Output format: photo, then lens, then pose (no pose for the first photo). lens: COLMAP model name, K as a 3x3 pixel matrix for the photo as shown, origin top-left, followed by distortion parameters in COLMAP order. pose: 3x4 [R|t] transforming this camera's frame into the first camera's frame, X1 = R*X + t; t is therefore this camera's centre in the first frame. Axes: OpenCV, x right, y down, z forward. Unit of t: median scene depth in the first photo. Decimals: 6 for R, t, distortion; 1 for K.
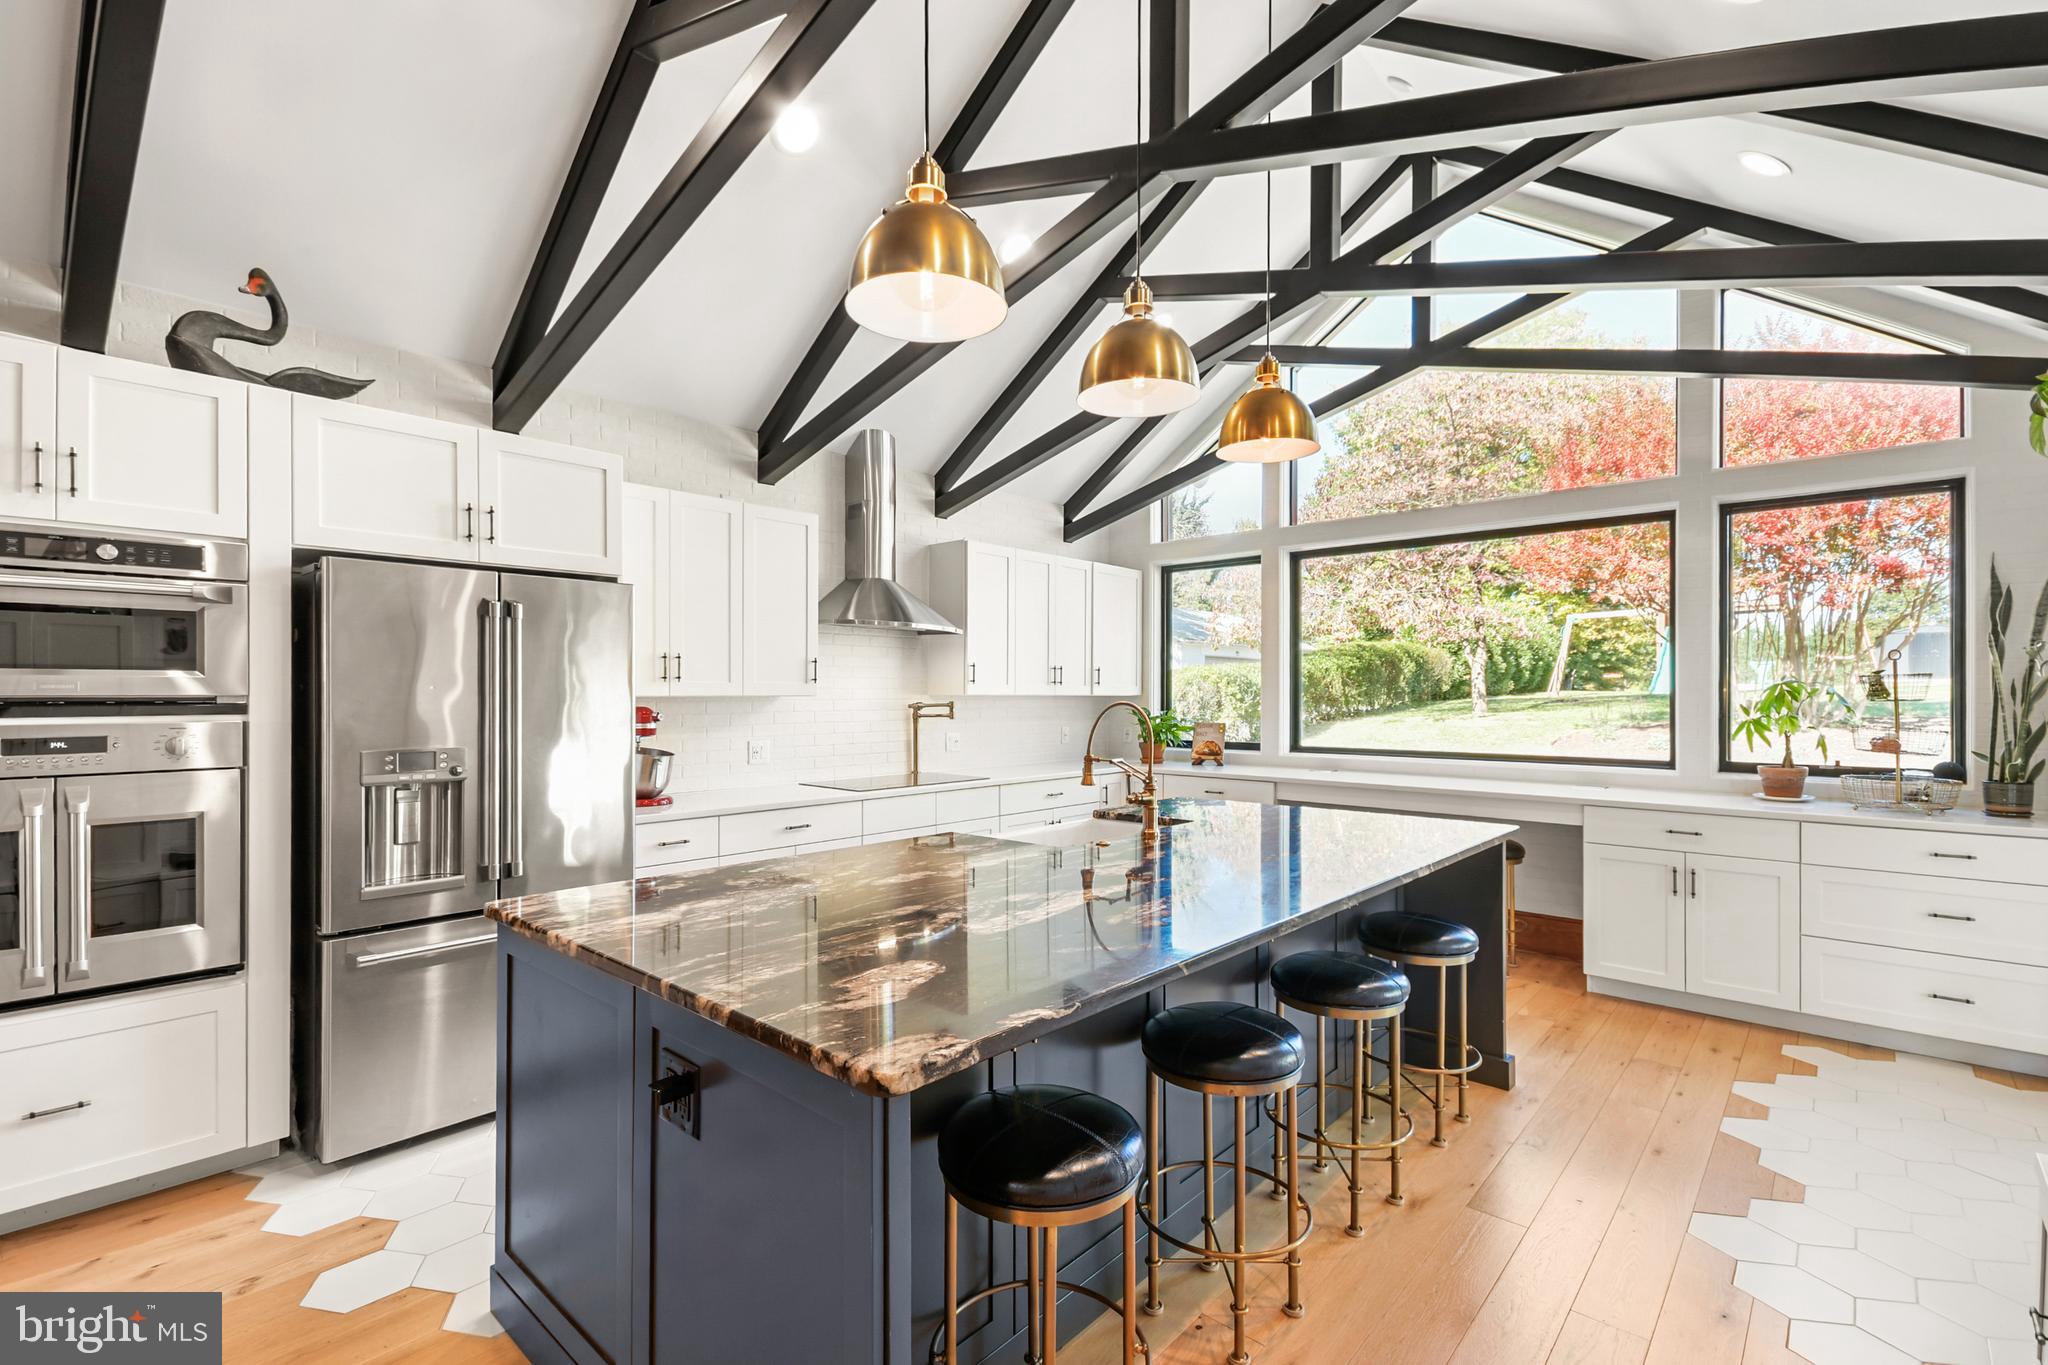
lens RADIAL K [[888.6, 0, 1029.9], [0, 888.6, 704.4], [0, 0, 1]] dist [0.002665, 0.000010]
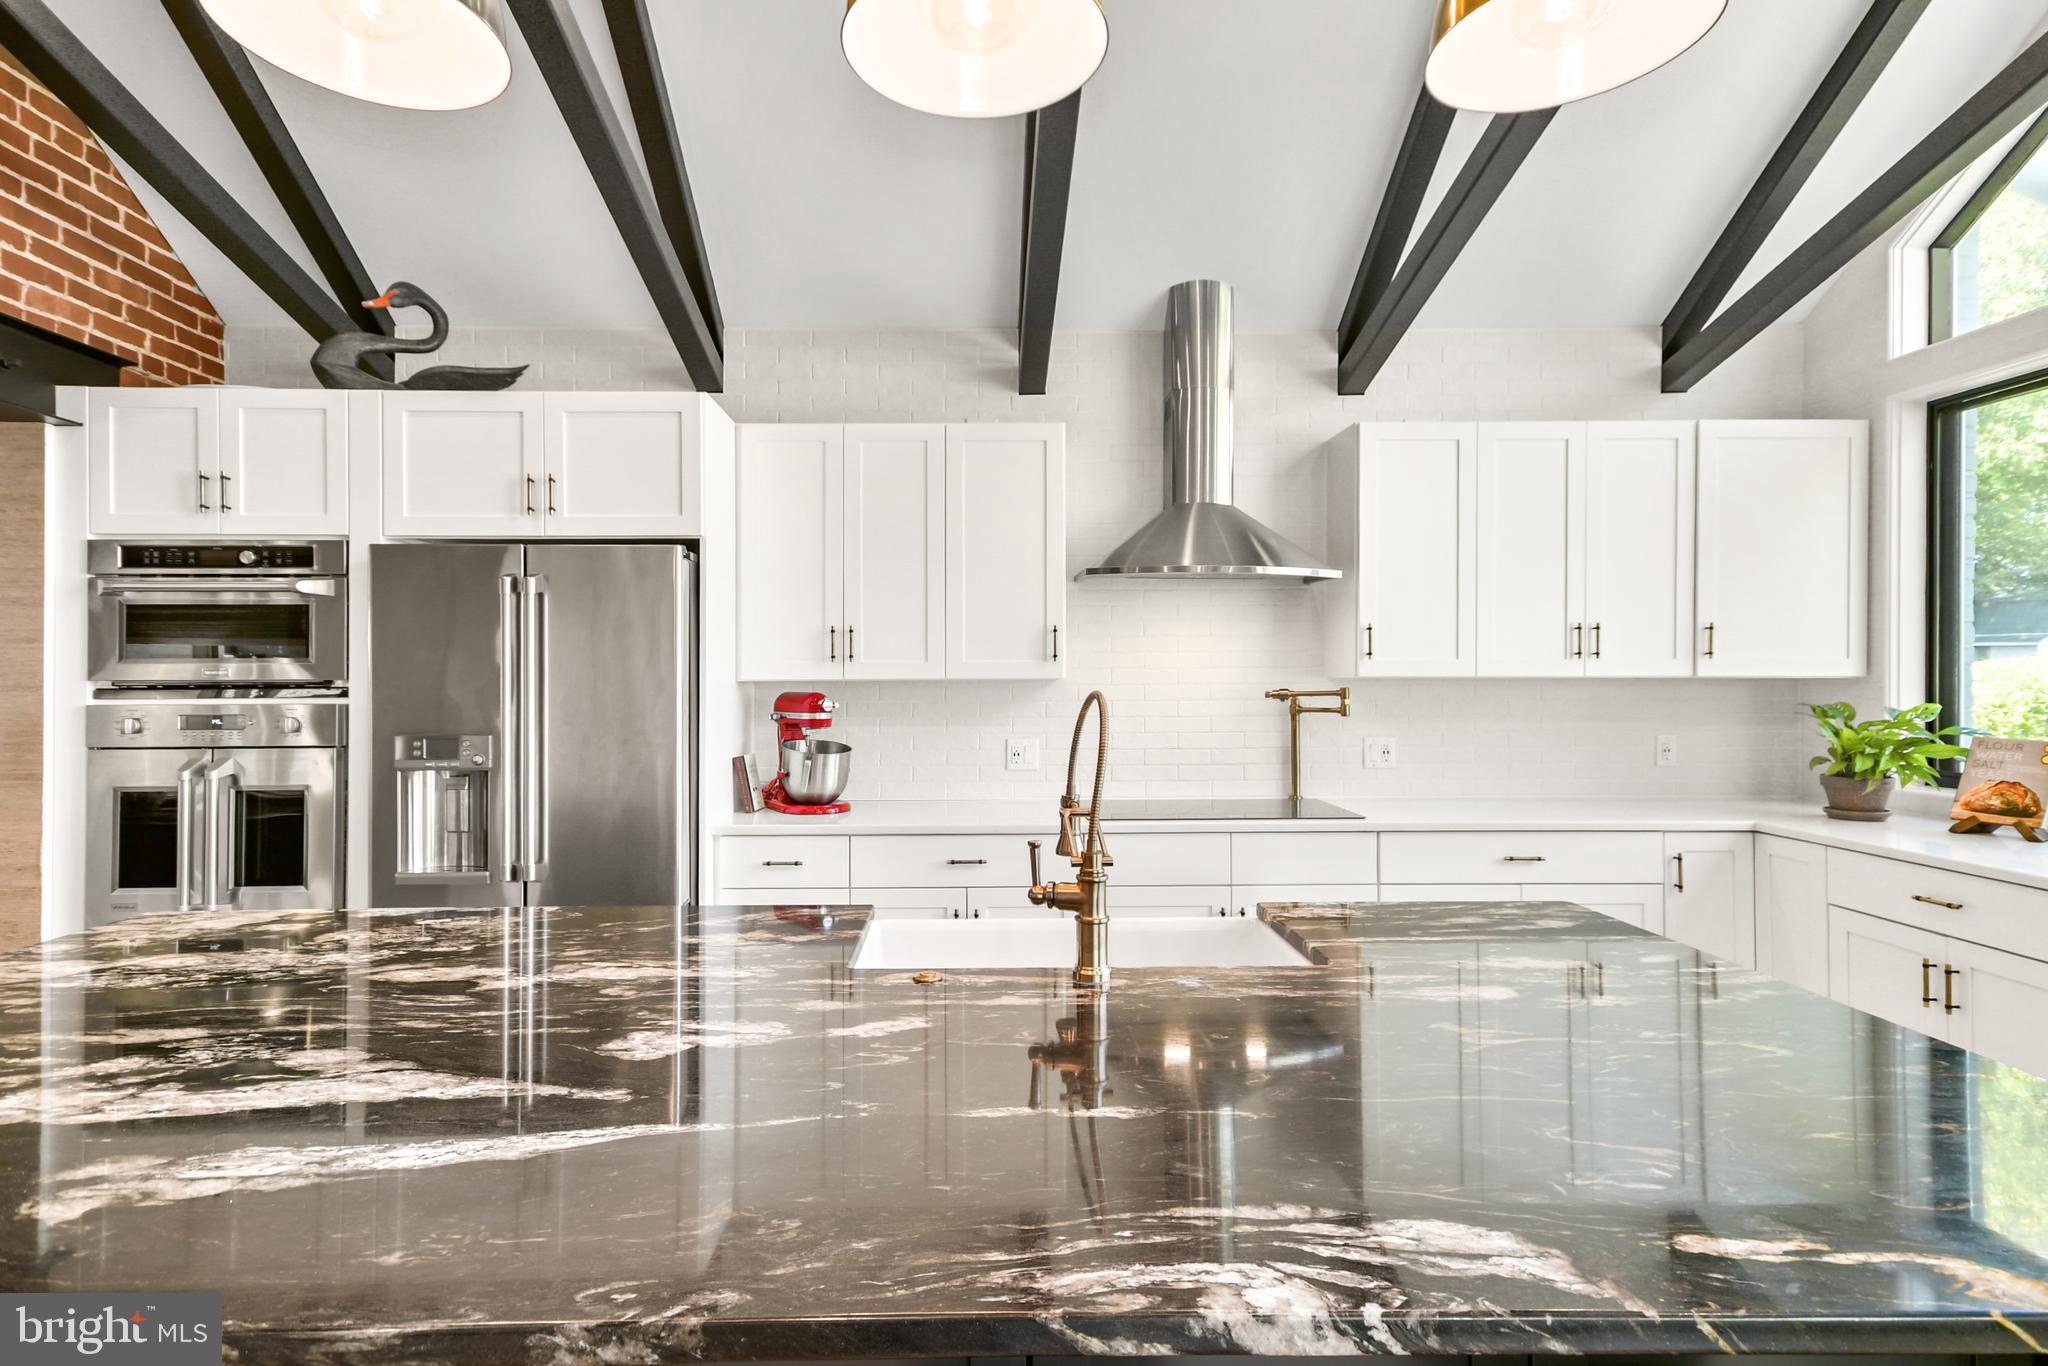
lens RADIAL K [[1066.5, 0, 1020.3], [0, 1066.5, 666.8], [0, 0, 1]] dist [0.016548, 0.001791]
pose [[0.689999, -0.007823, -0.723768, 0.353491], [-0.005303, 0.999860, -0.015863, -0.005655], [0.723791, 0.014783, 0.689861, 0.394481]]
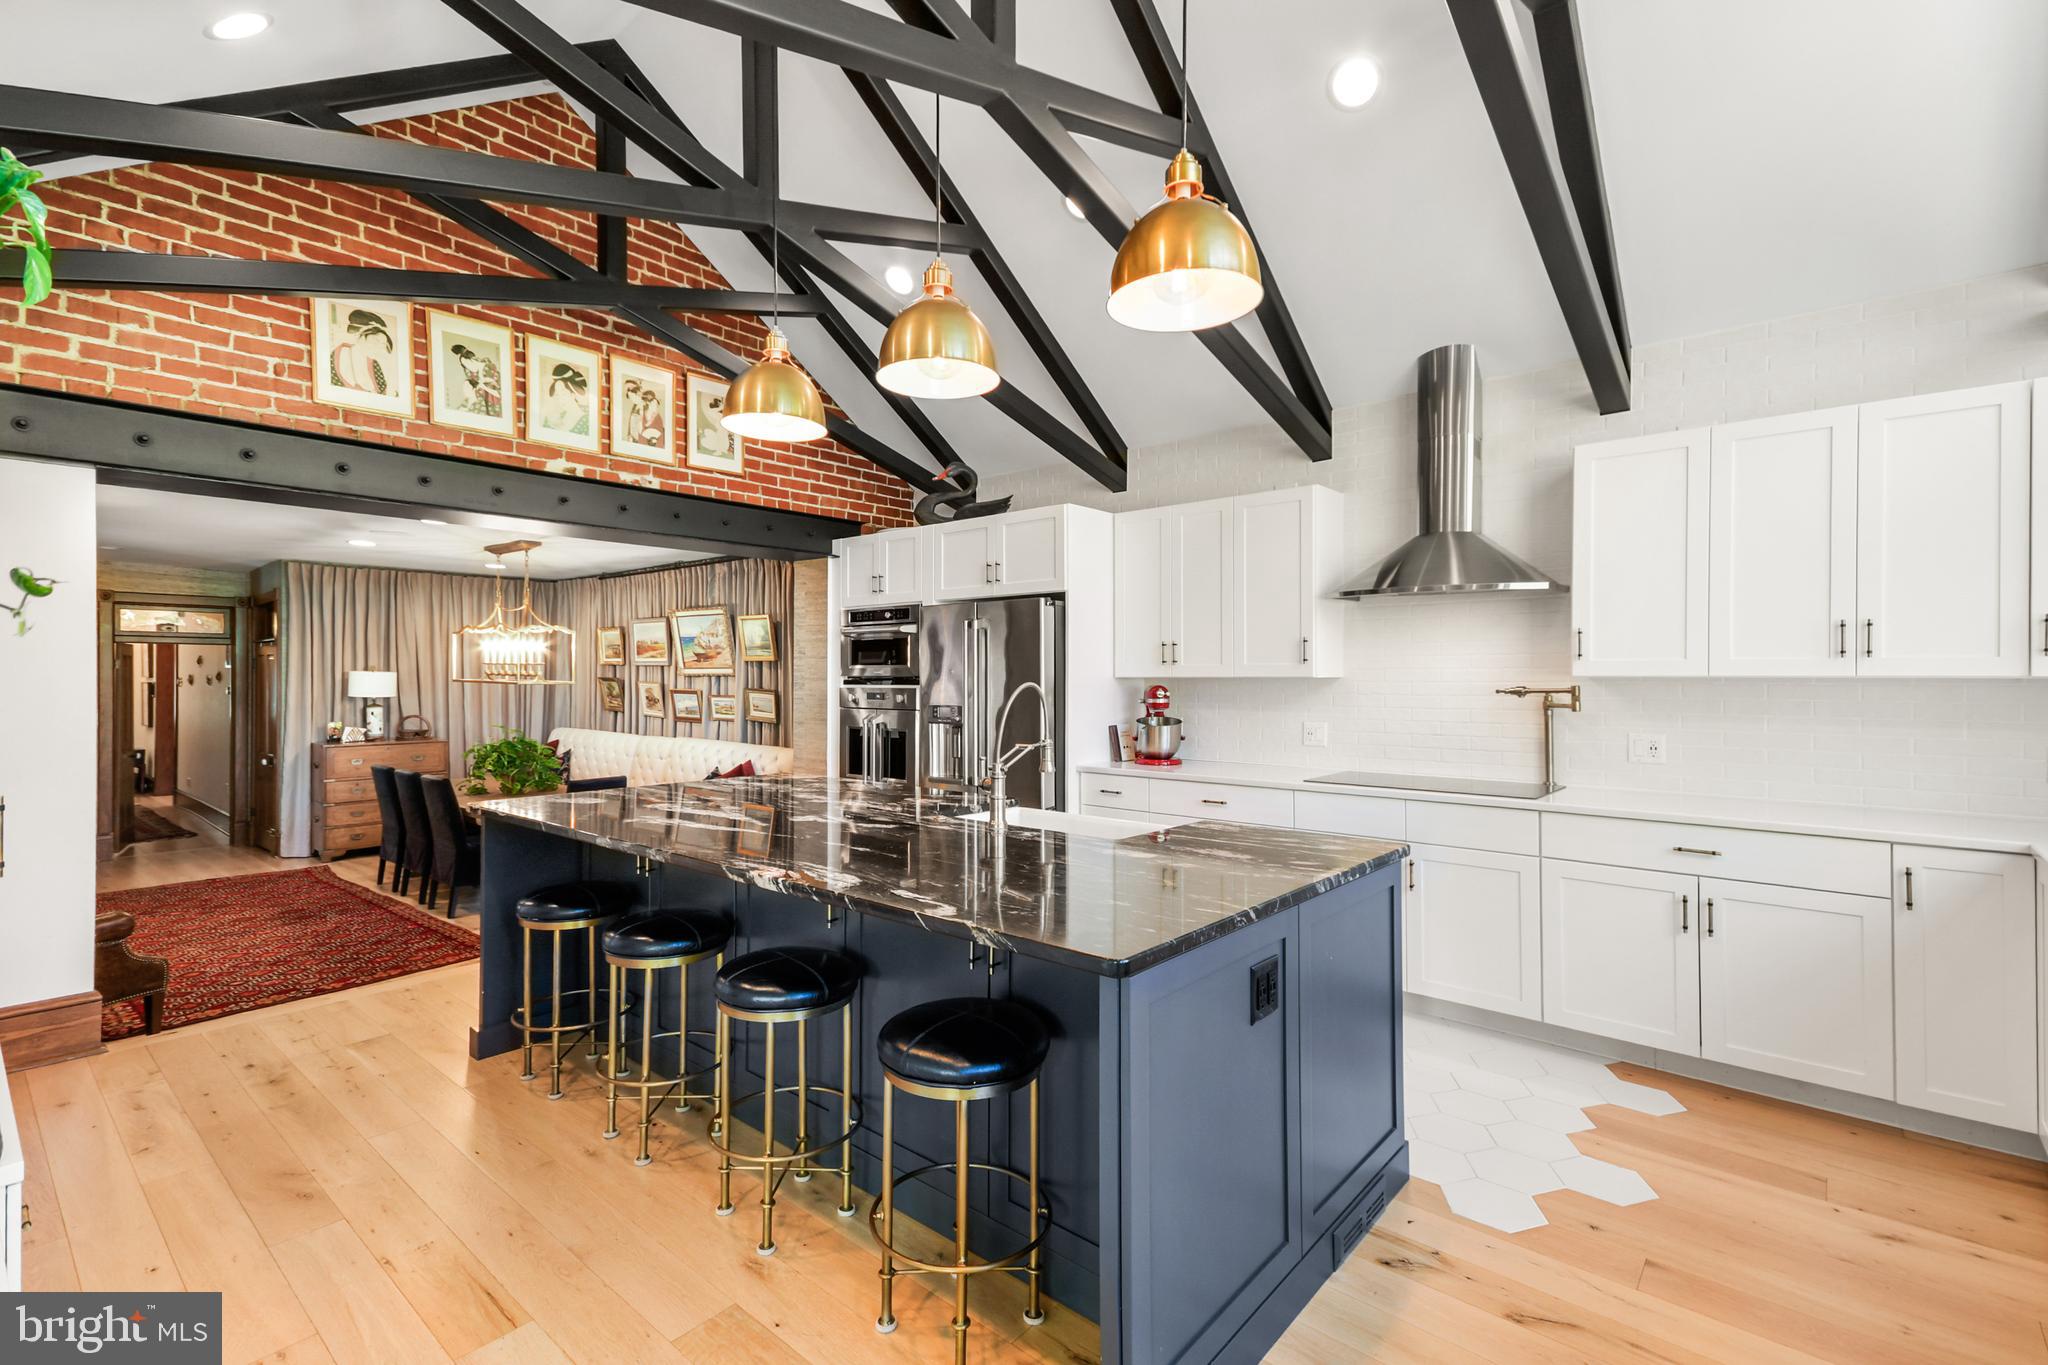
lens RADIAL K [[923.5, 0, 1027.2], [0, 923.5, 672.4], [0, 0, 1]] dist [0.015588, -0.000100]
pose [[0.032524, -0.003161, -0.999466, 0.739952], [-0.011739, 0.999925, -0.003544, -0.007608], [0.999402, 0.011848, 0.032485, 0.668976]]
